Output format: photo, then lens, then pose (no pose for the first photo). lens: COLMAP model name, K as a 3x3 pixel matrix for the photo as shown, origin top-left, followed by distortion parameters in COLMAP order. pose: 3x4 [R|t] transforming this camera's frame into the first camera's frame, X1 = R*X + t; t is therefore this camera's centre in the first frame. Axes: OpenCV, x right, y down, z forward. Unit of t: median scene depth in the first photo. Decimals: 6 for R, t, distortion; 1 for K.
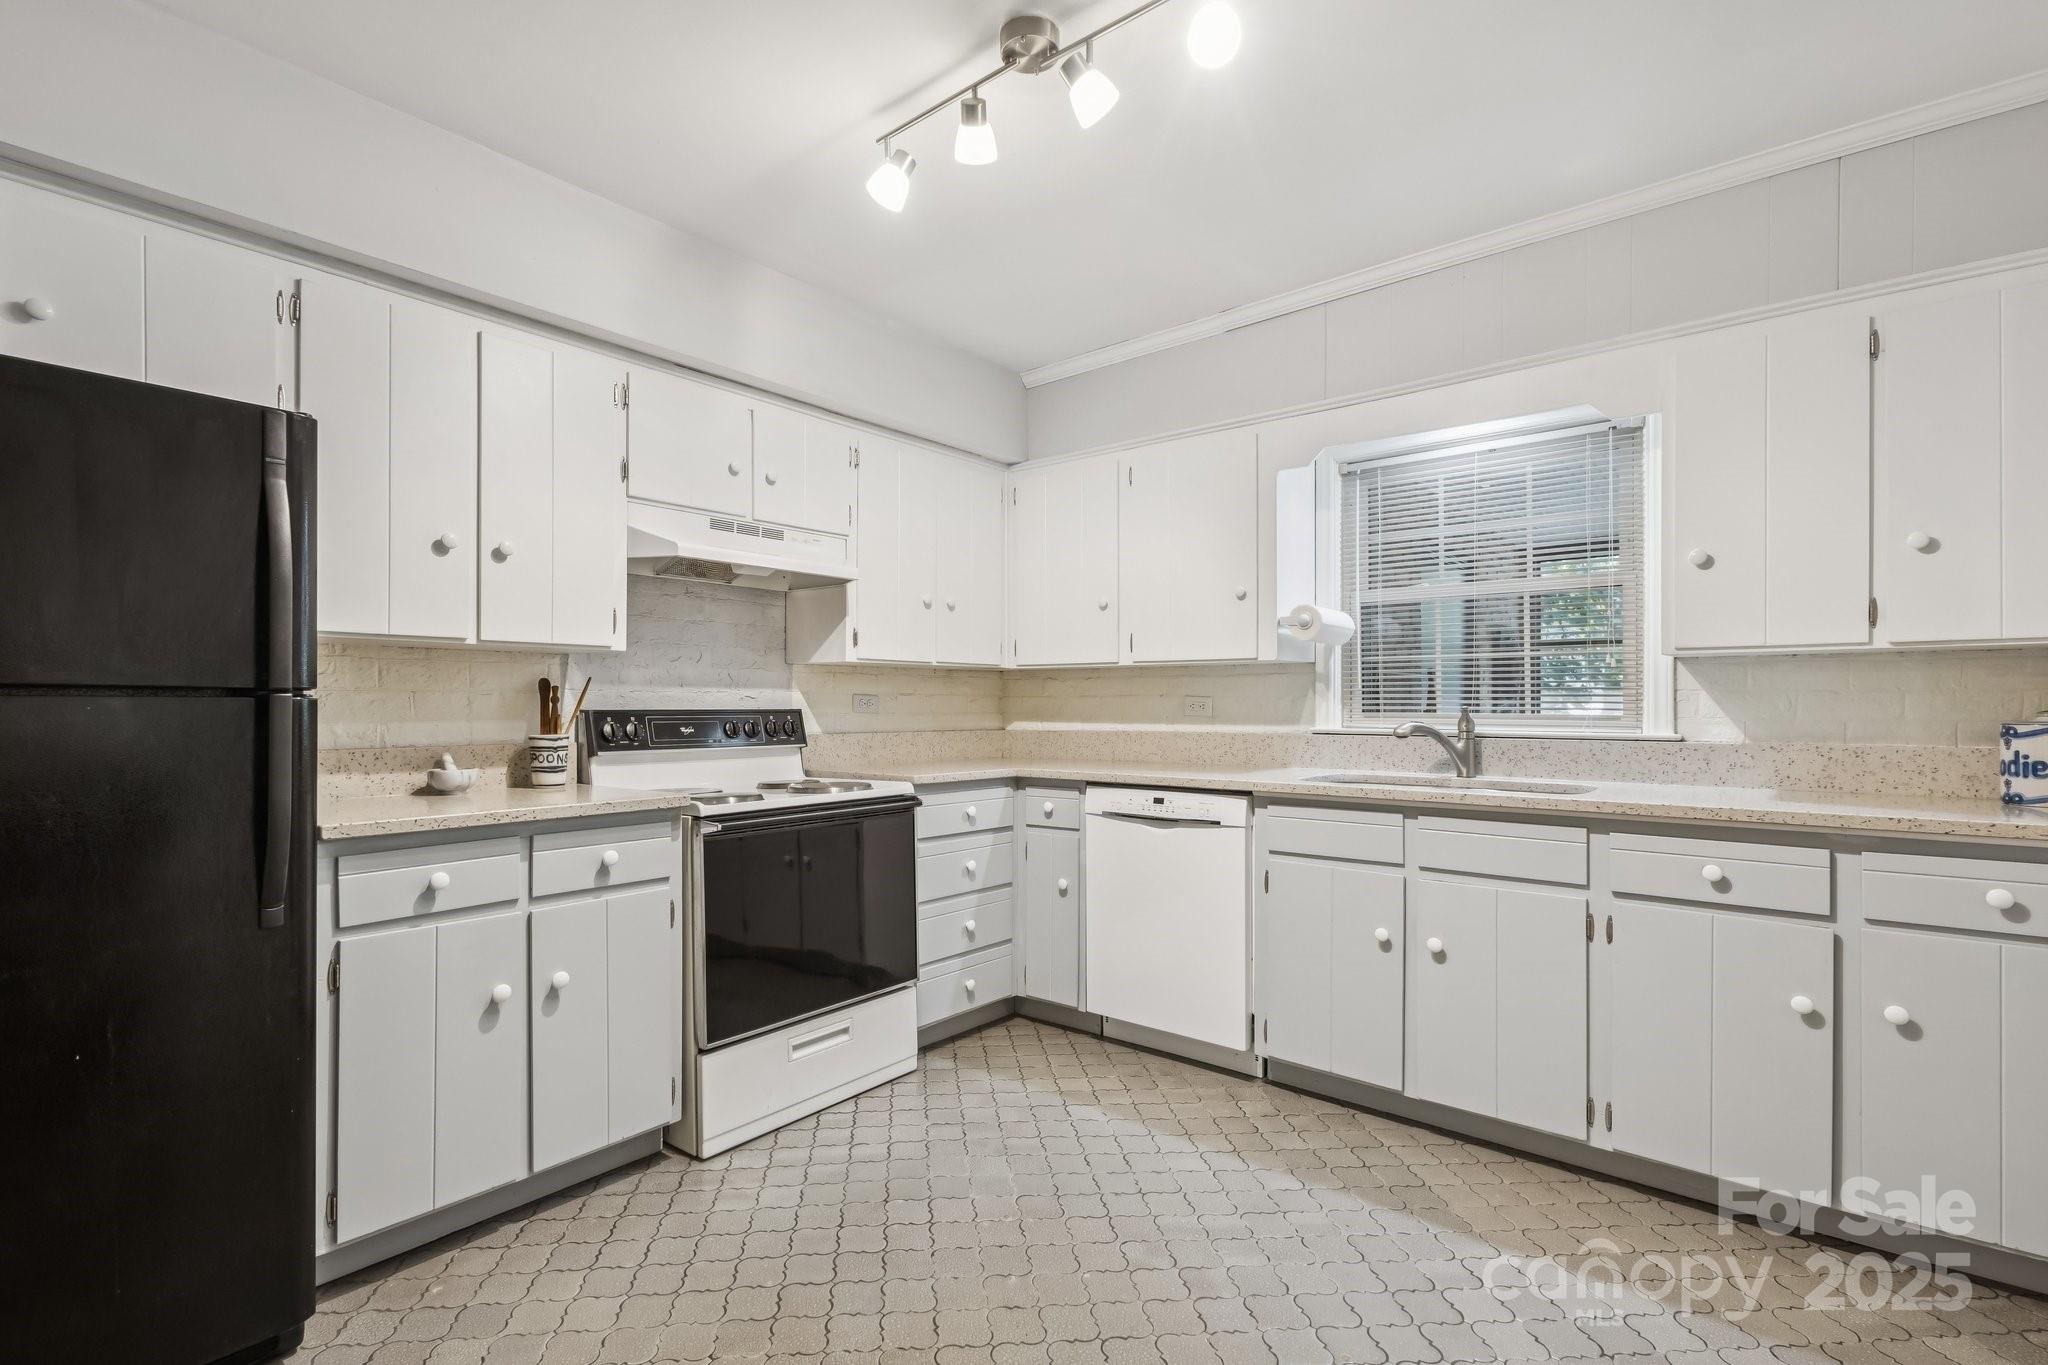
lens RADIAL K [[948.6, 0, 1038.2], [0, 948.6, 701.6], [0, 0, 1]] dist [0.009218, 0.000098]
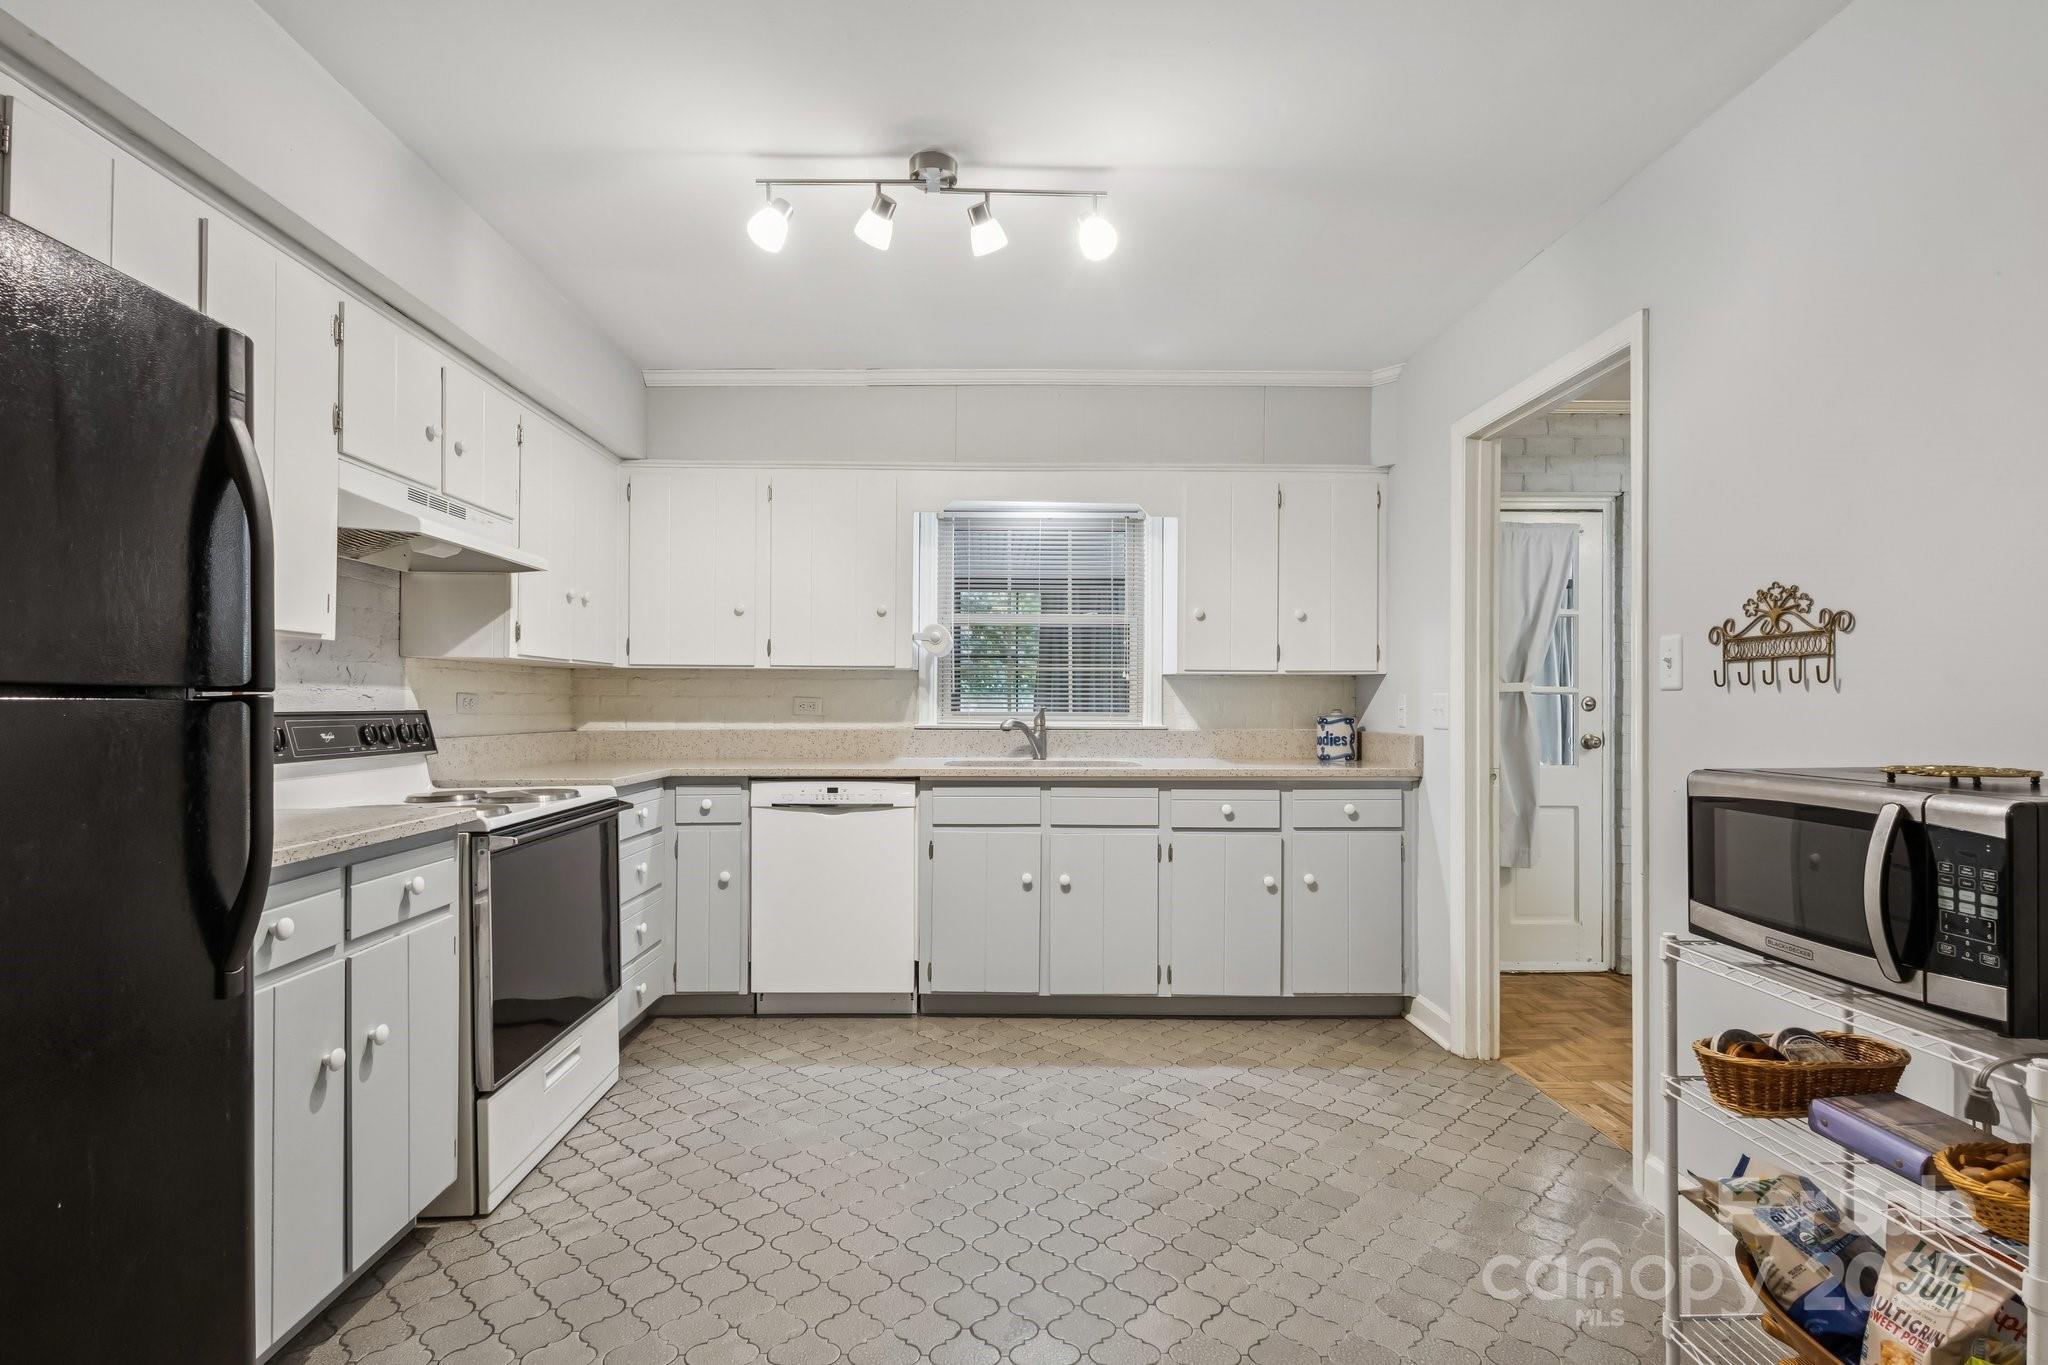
lens RADIAL K [[948.6, 0, 1008.7], [0, 948.6, 696.1], [0, 0, 1]] dist [0.009218, 0.000098]
pose [[0.763976, 0.006481, 0.645212, -0.499355], [-0.004797, 0.999979, -0.004364, -0.004495], [-0.645226, 0.000239, 0.763991, -0.001835]]
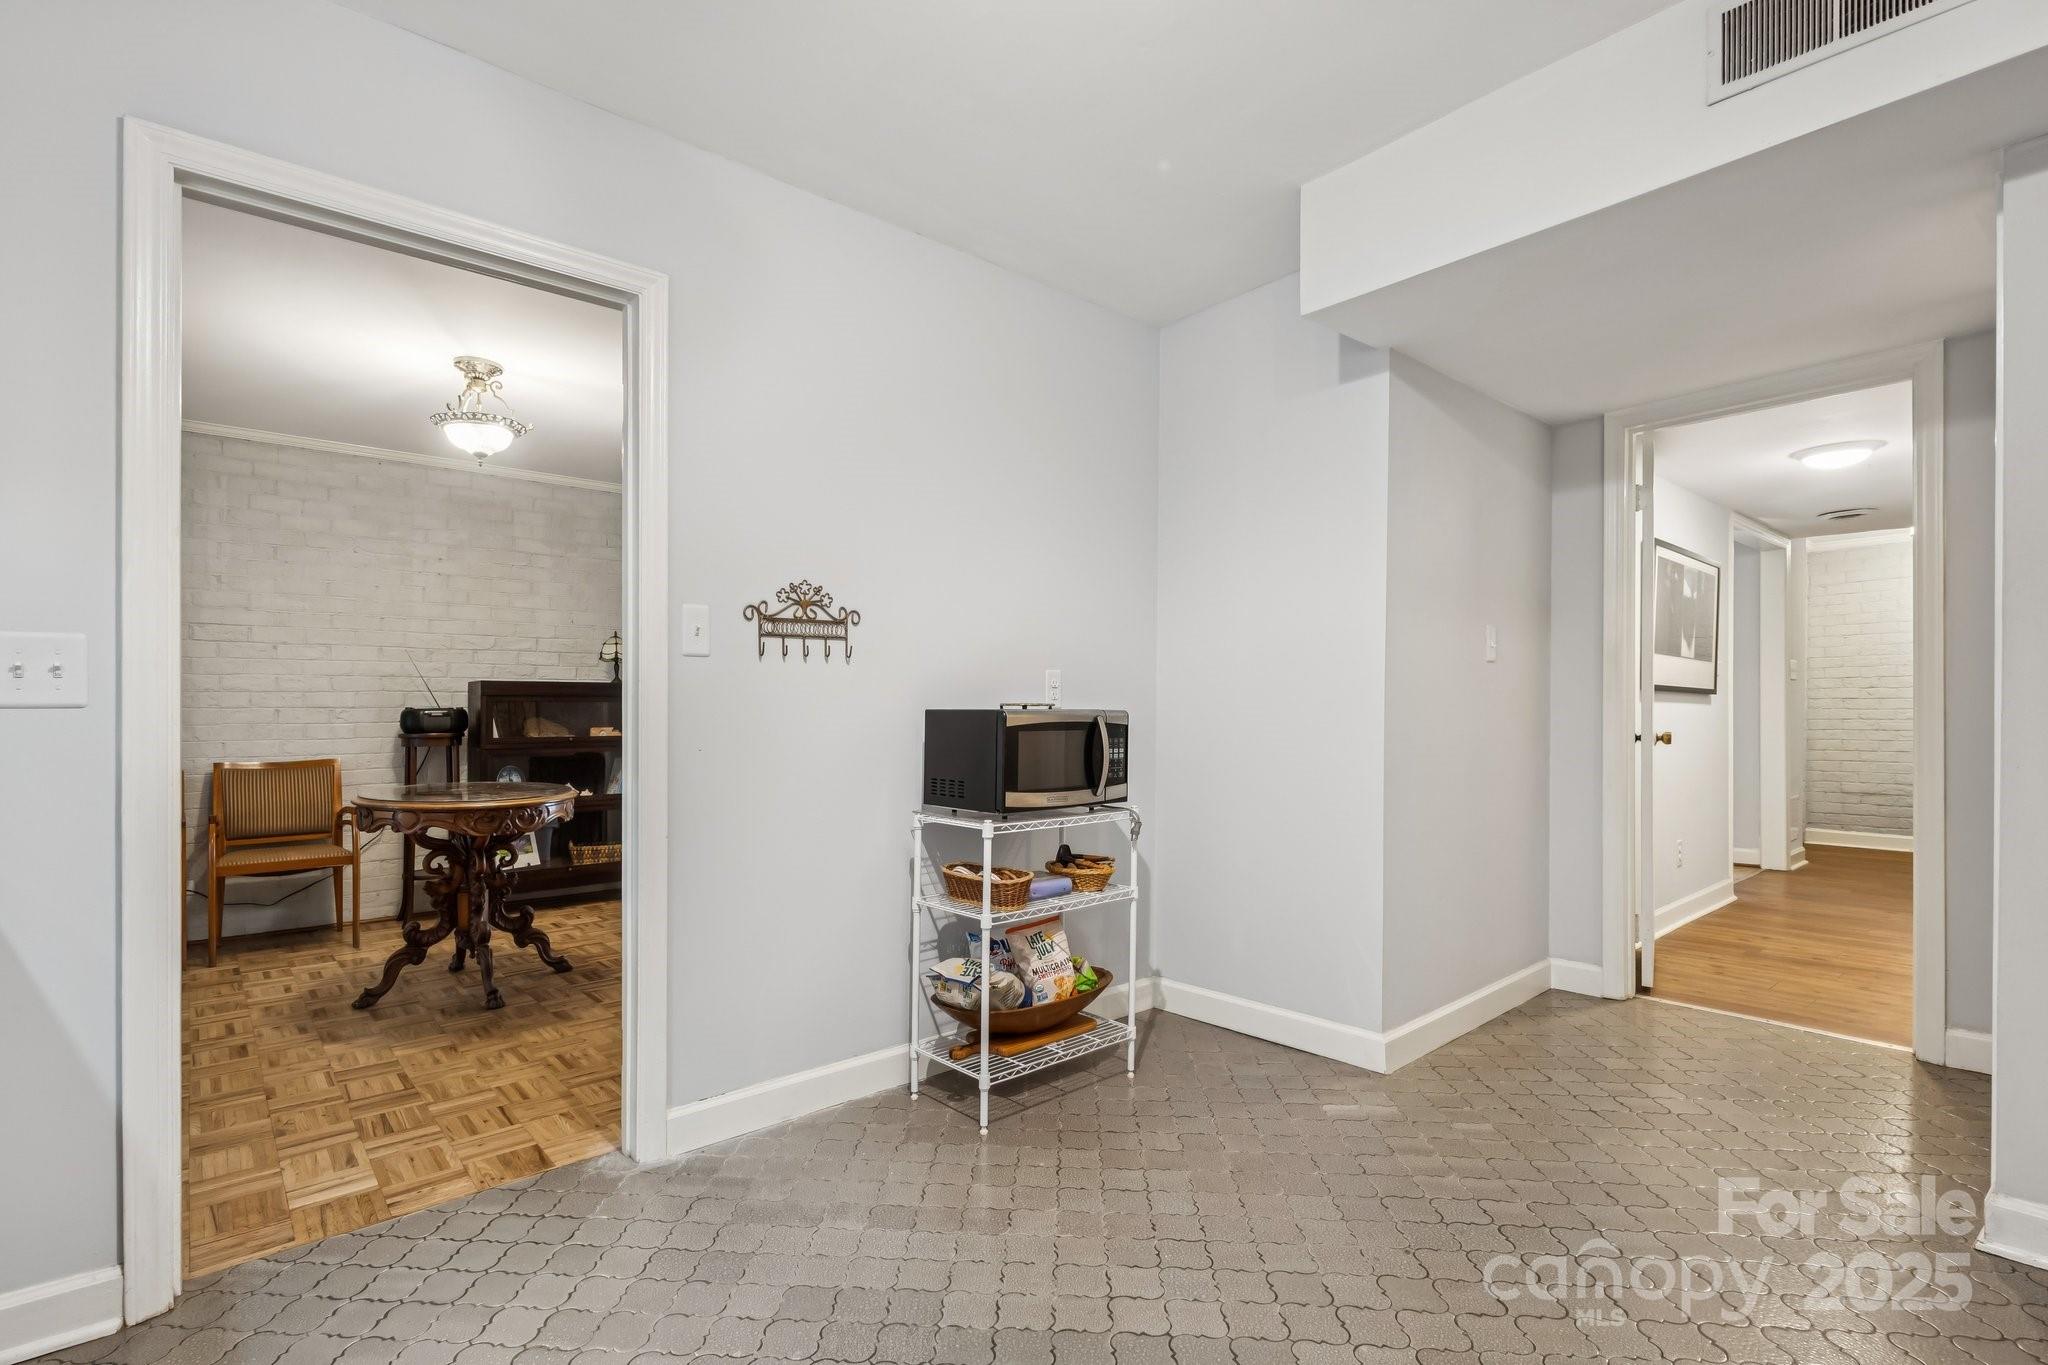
lens RADIAL K [[948.6, 0, 1046.4], [0, 948.6, 716.3], [0, 0, 1]] dist [0.009218, 0.000098]
pose [[-0.985927, 0.006282, 0.167057, 0.006110], [0.006770, 0.999974, 0.002354, 0.039922], [-0.167038, 0.003452, -0.985944, 1.071806]]
